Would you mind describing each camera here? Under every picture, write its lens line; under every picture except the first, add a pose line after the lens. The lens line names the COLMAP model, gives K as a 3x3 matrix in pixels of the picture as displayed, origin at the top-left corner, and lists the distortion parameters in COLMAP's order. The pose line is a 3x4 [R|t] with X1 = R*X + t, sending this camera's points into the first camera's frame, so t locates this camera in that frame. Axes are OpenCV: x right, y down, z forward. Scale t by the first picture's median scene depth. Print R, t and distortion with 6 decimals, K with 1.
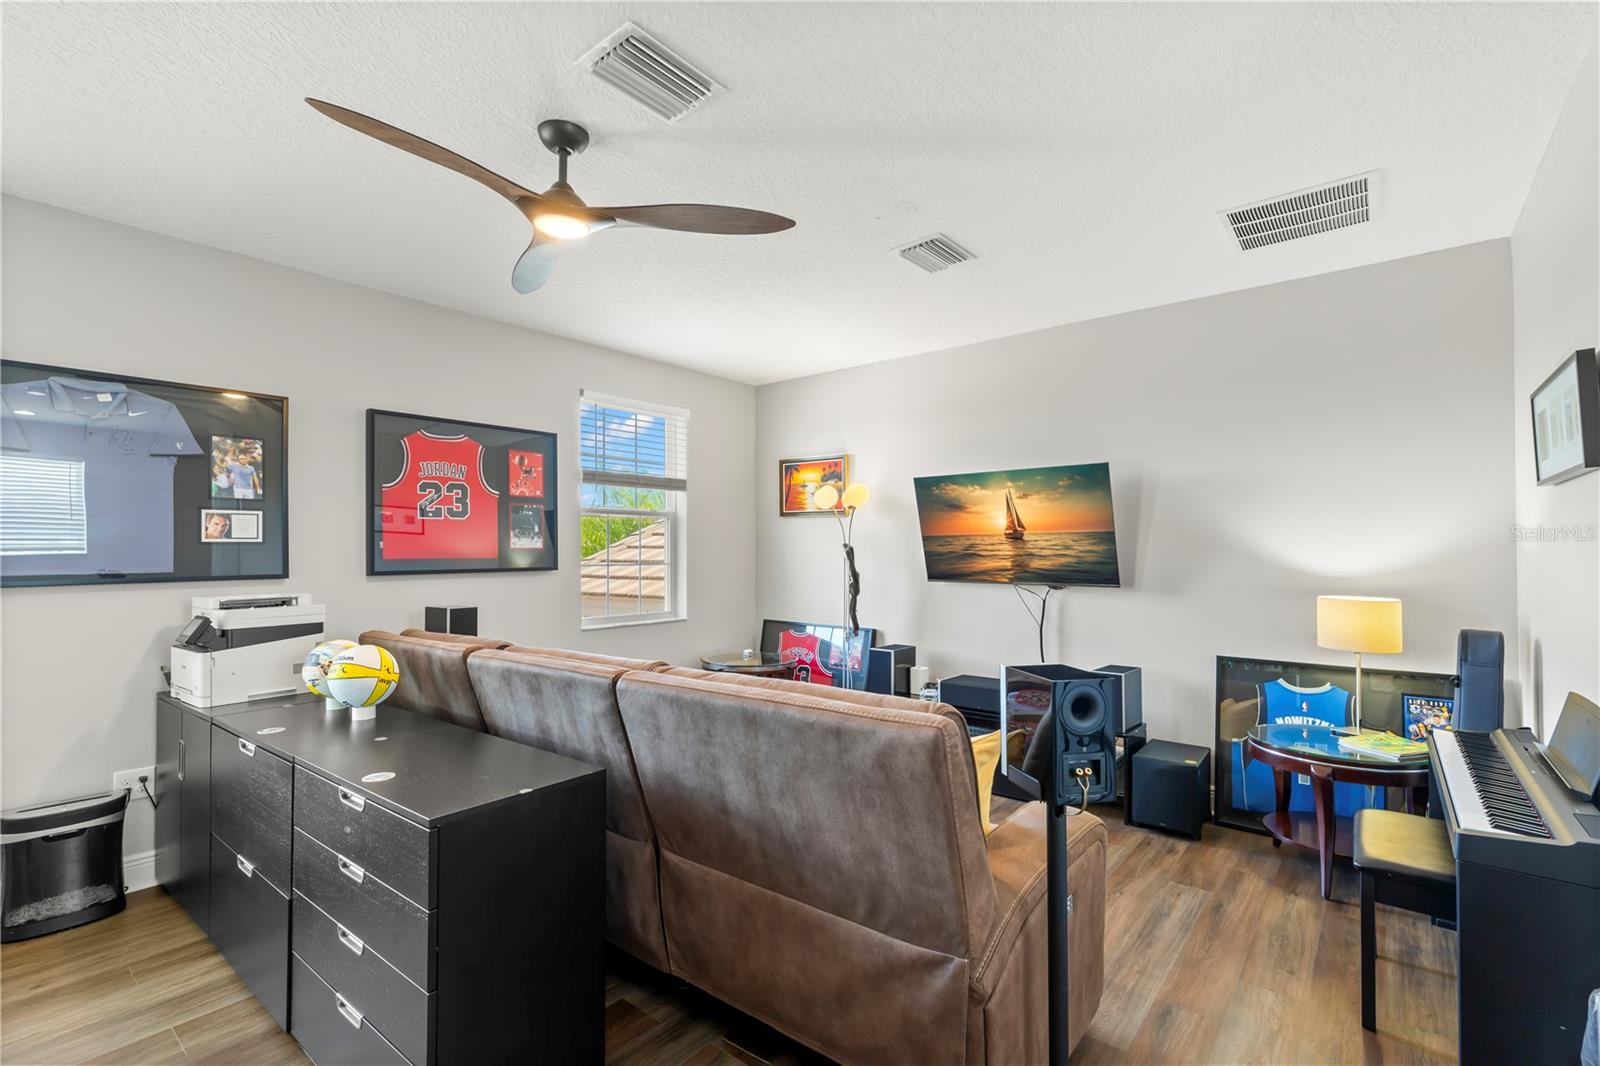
lens RADIAL K [[716.8, 0, 796.6], [0, 716.8, 547.8], [0, 0, 1]] dist [0.002462, -0.000067]
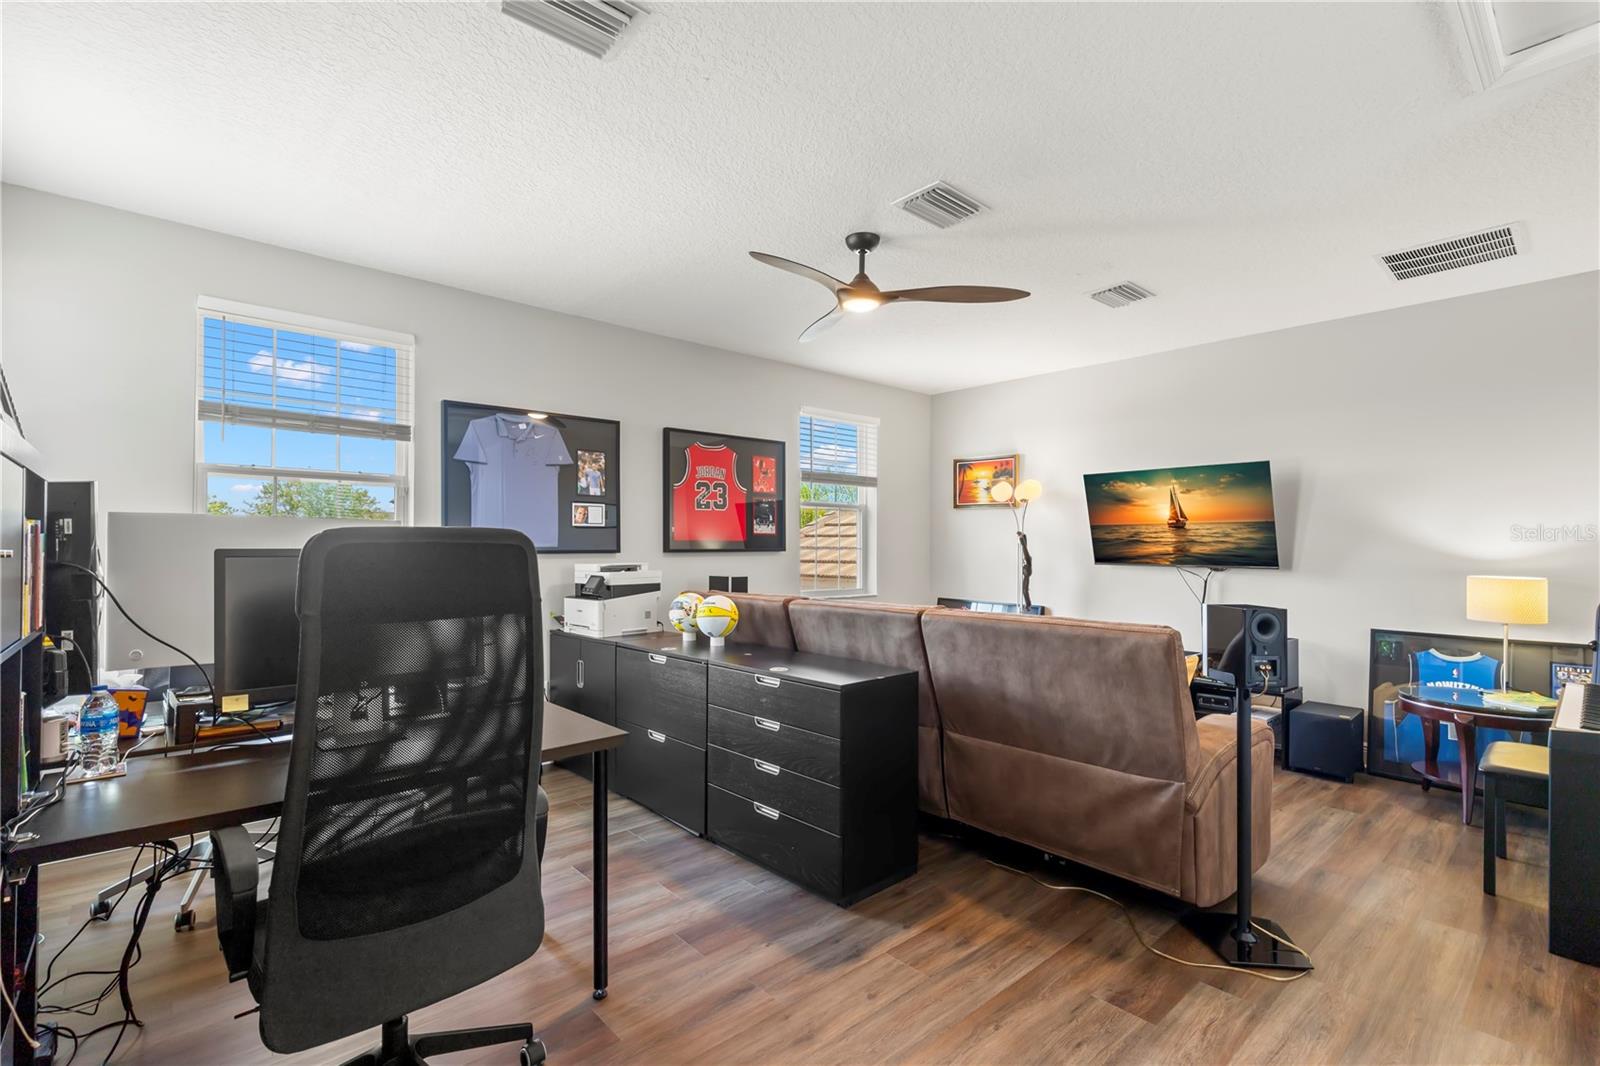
lens RADIAL K [[711.1, 0, 800.1], [0, 711.1, 544.9], [0, 0, 1]] dist [0.001334, 0.000138]
pose [[0.987674, 0.007260, -0.156353, -0.164601], [-0.006444, 0.999963, 0.005729, 0.018487], [0.156389, -0.004651, 0.987685, -0.315445]]
